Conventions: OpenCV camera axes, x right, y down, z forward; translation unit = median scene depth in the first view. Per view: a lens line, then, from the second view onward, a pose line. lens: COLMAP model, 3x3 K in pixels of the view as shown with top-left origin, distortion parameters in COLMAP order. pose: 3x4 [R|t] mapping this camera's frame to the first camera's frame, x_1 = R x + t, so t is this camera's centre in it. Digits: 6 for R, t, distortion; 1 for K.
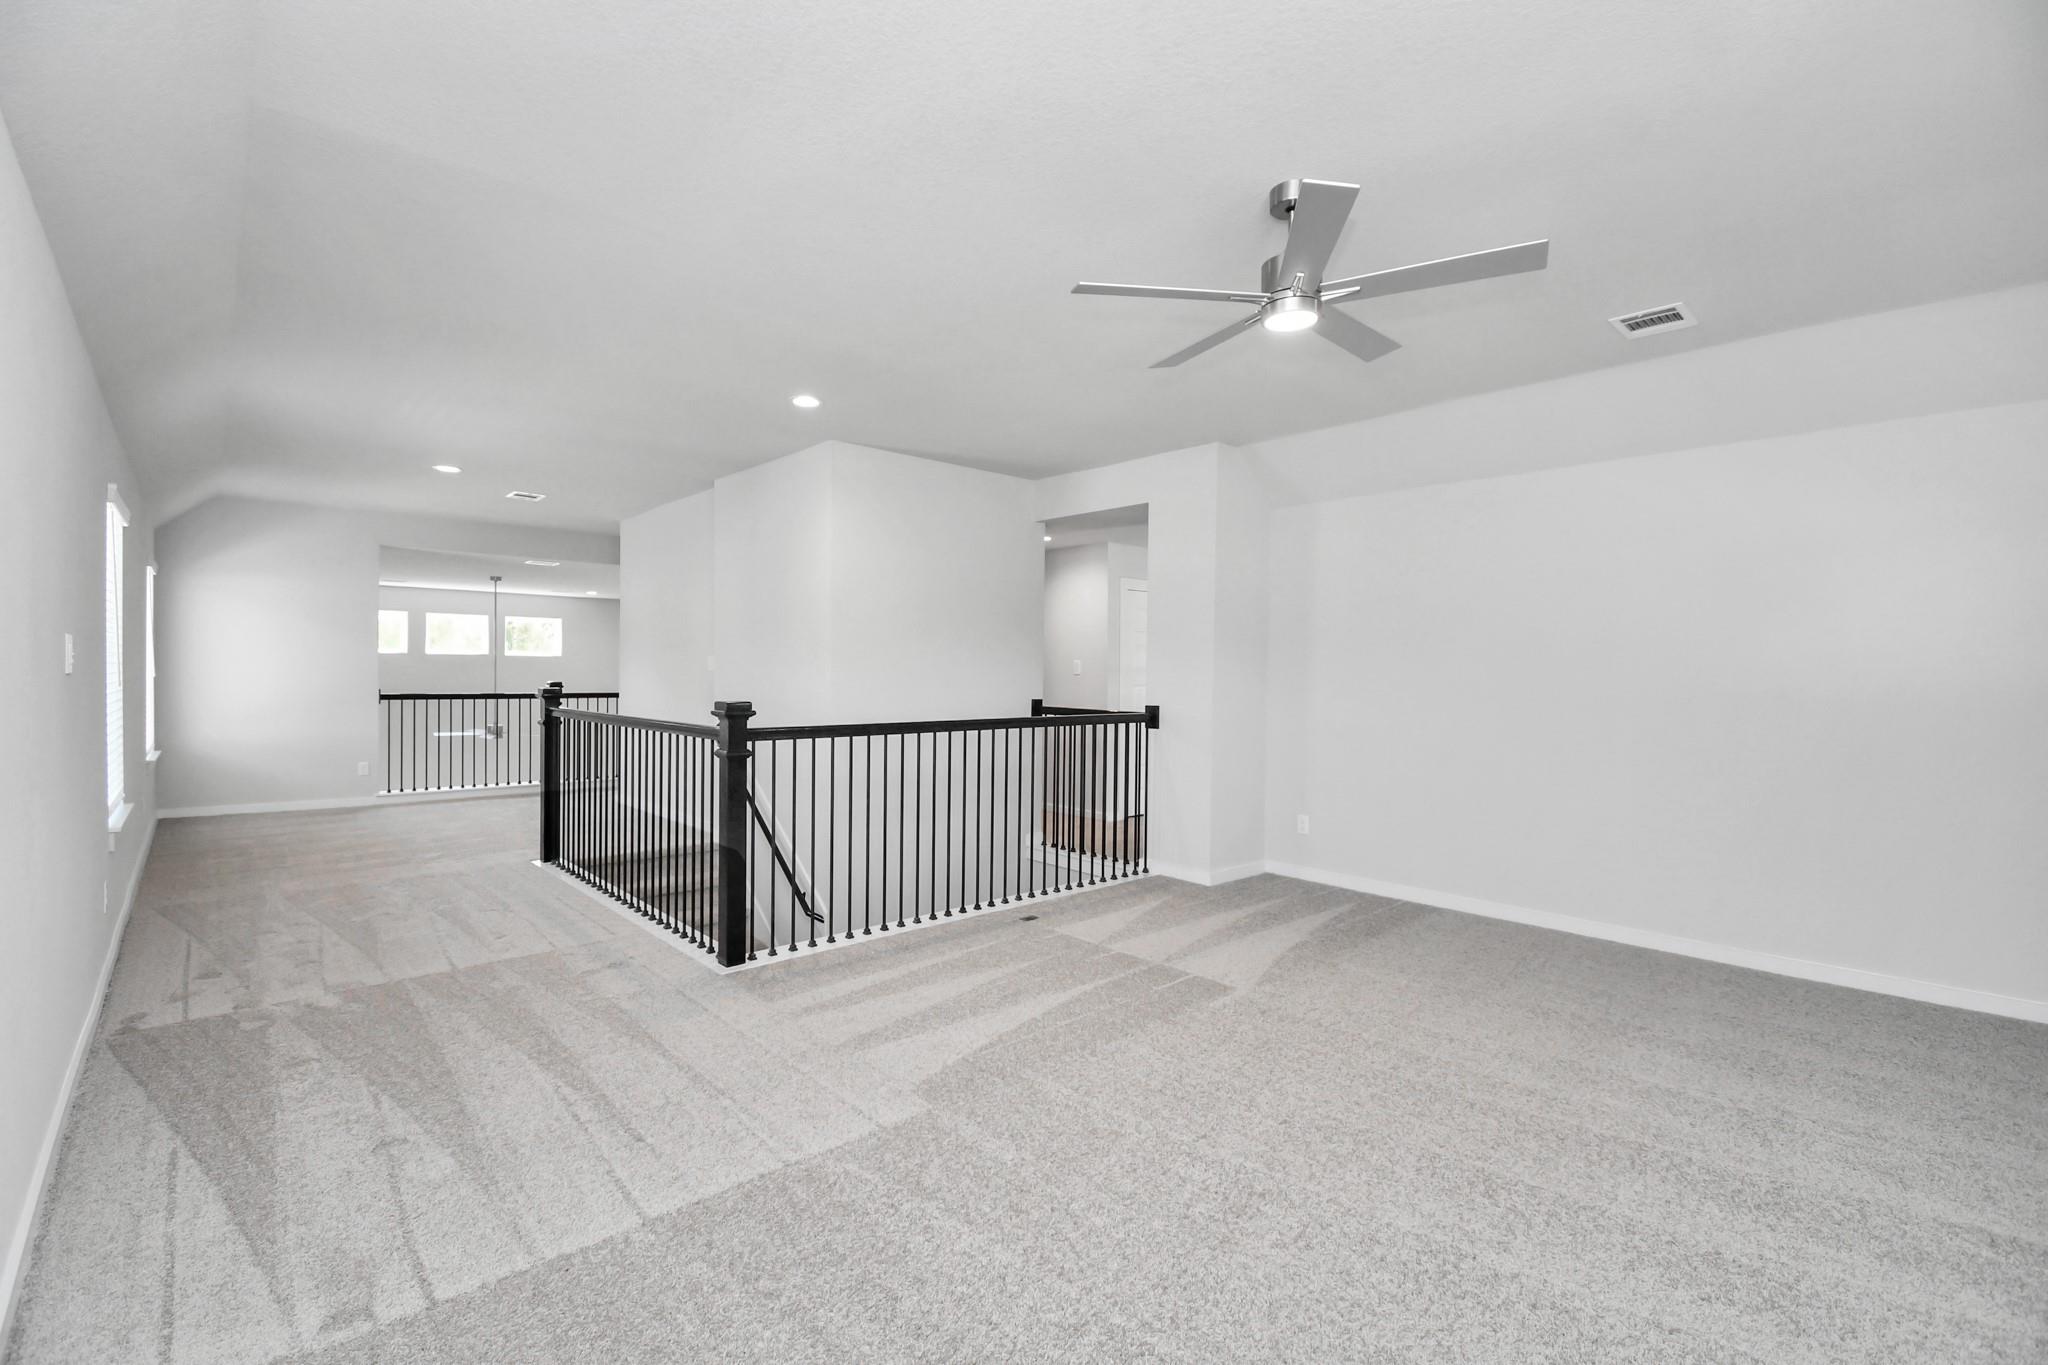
lens RADIAL K [[901.7, 0, 1017.1], [0, 901.7, 684.8], [0, 0, 1]] dist [0.020840, -0.025658]
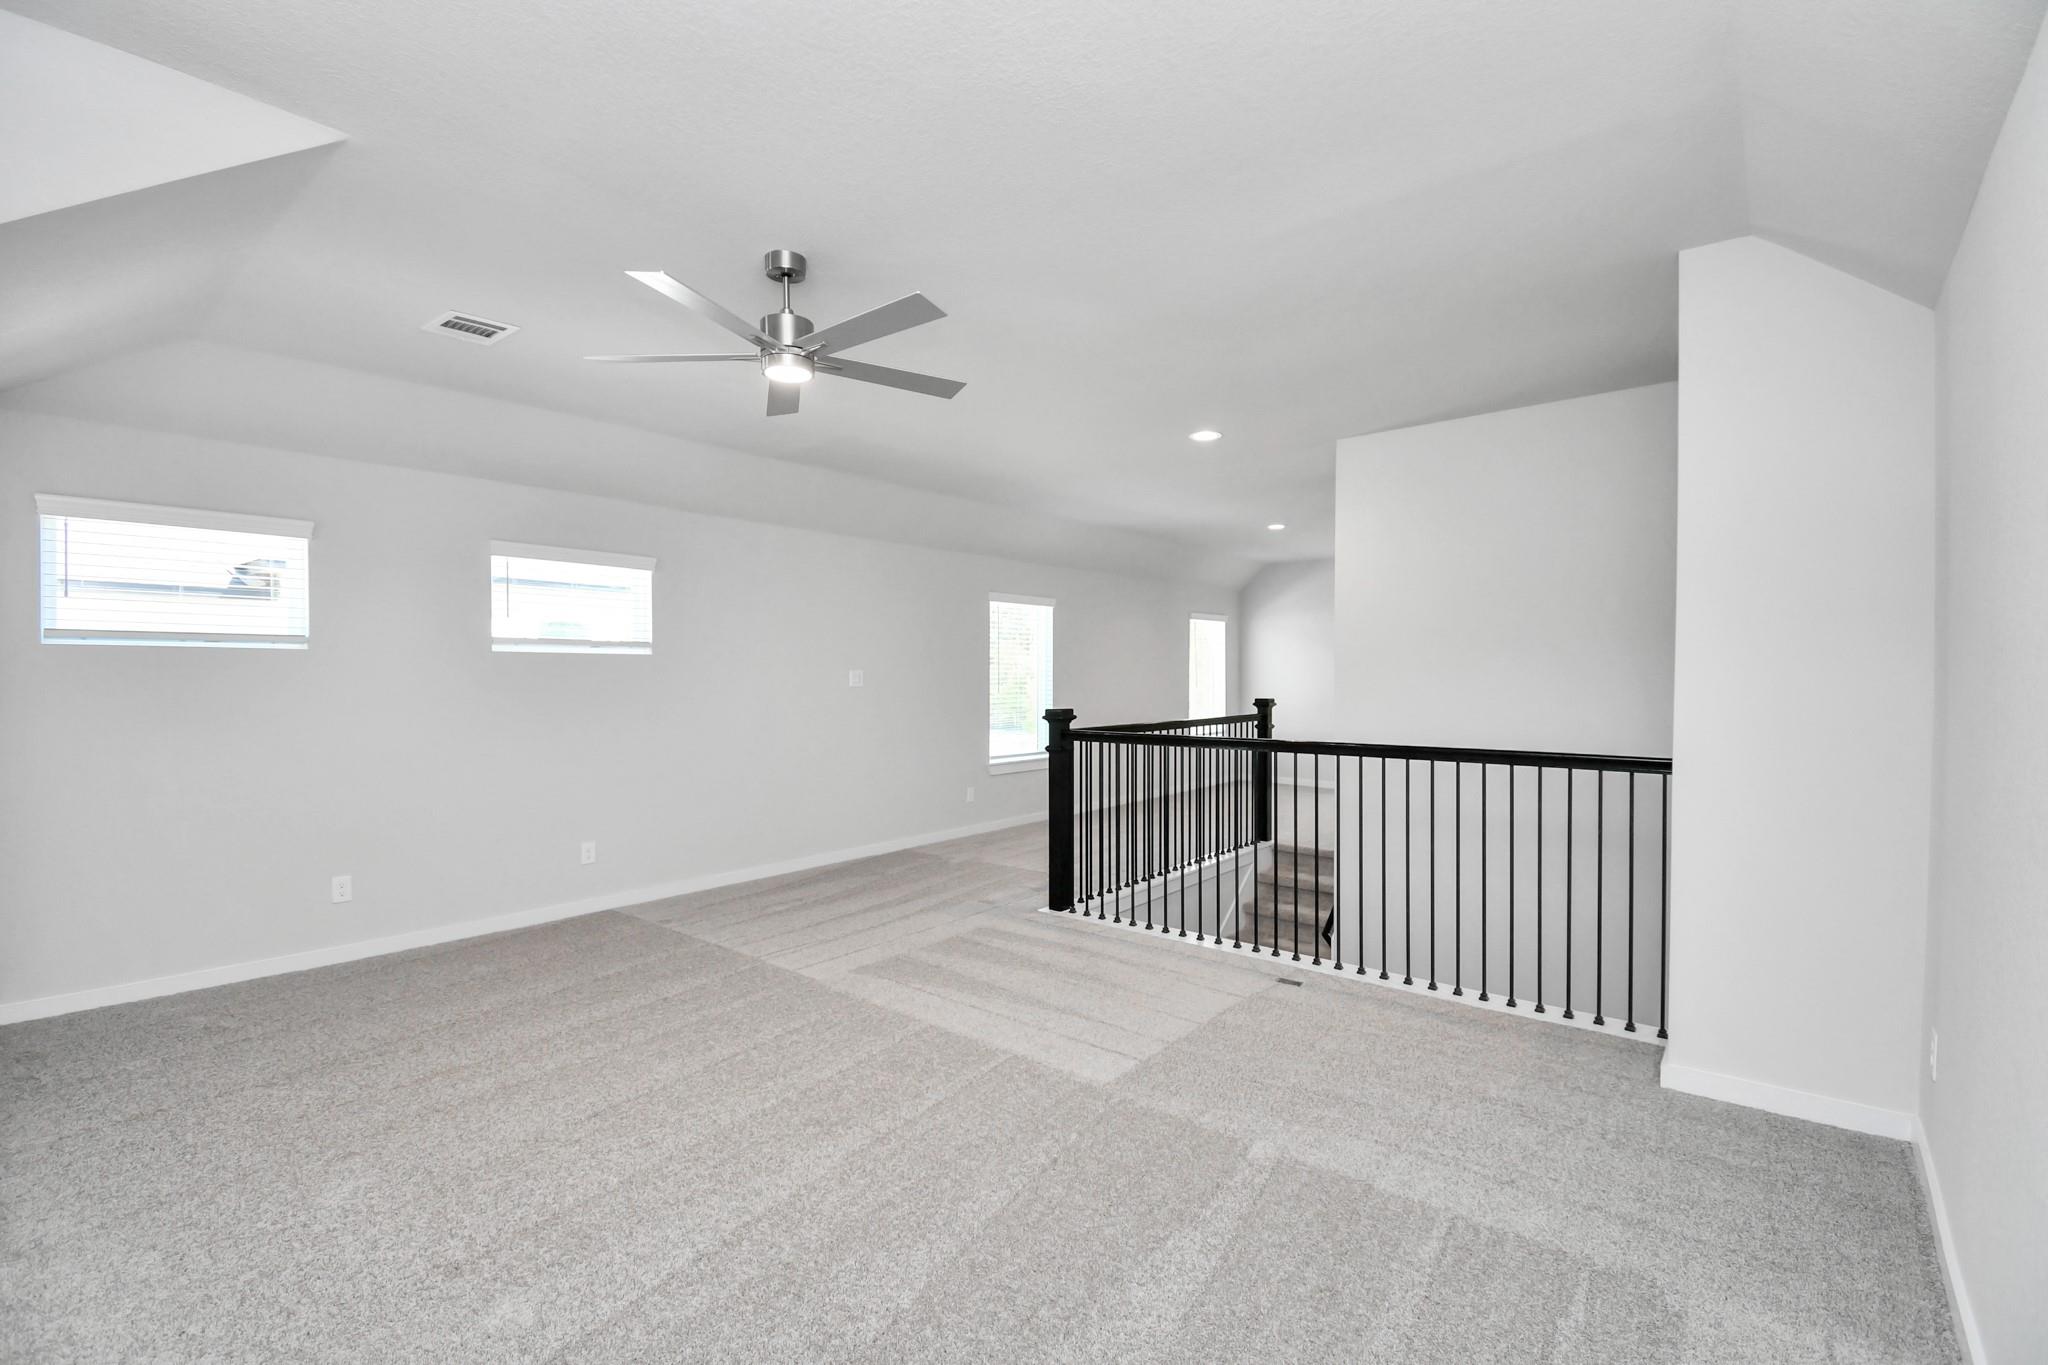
lens RADIAL K [[901.7, 0, 1017.1], [0, 901.7, 684.8], [0, 0, 1]] dist [0.020840, -0.025658]
pose [[0.151612, -0.000584, -0.988440, 0.688755], [-0.017655, 0.999839, -0.003299, -0.006231], [0.988282, 0.017951, 0.151577, 0.537857]]
